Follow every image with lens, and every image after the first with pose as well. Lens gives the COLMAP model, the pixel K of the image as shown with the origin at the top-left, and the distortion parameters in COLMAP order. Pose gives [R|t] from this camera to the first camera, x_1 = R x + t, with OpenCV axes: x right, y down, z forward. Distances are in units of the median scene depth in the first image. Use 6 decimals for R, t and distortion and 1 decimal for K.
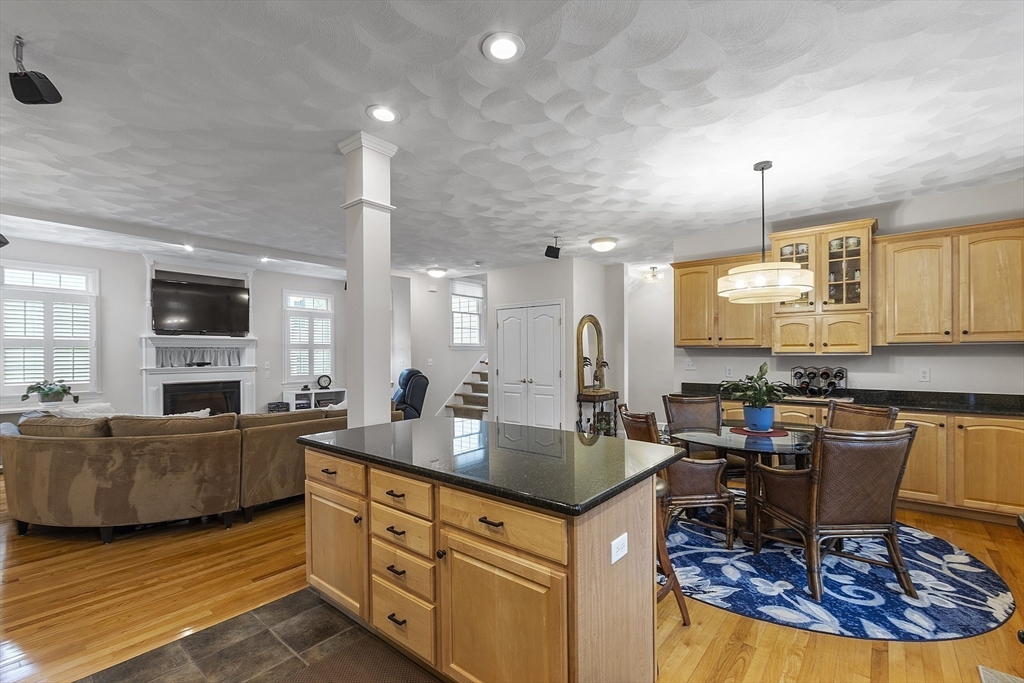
lens RADIAL K [[440.9, 0, 508.8], [0, 440.9, 361.0], [0, 0, 1]] dist [-0.000280, -0.000177]
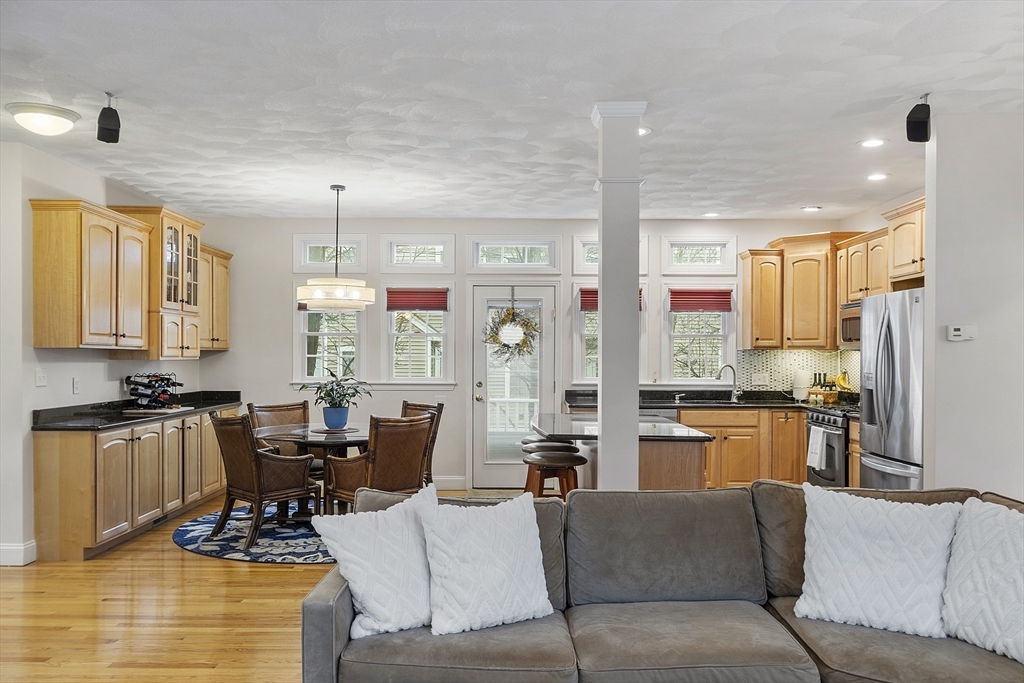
lens RADIAL K [[794.8, 0, 511.5], [0, 794.8, 362.4], [0, 0, 1]] dist [0.003958, 0.002449]
pose [[-0.639058, -0.005600, 0.769138, -0.547112], [0.009478, 0.999840, 0.015155, -0.014471], [-0.769100, 0.016975, -0.638903, 0.858977]]
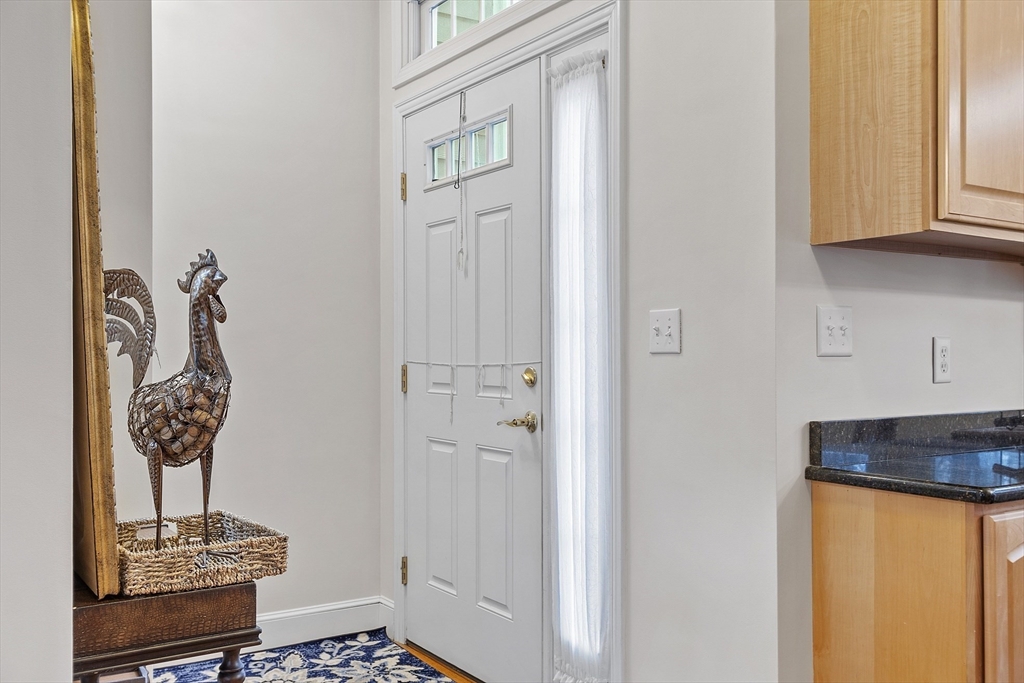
lens RADIAL K [[937.7, 0, 512.0], [0, 937.7, 341.5], [0, 0, 1]] dist [0.004477, -0.004847]
pose [[0.293400, 0.013531, 0.955894, -0.027574], [0.012138, 0.999766, -0.017878, 0.014505], [-0.955913, 0.016848, 0.293168, 0.734122]]
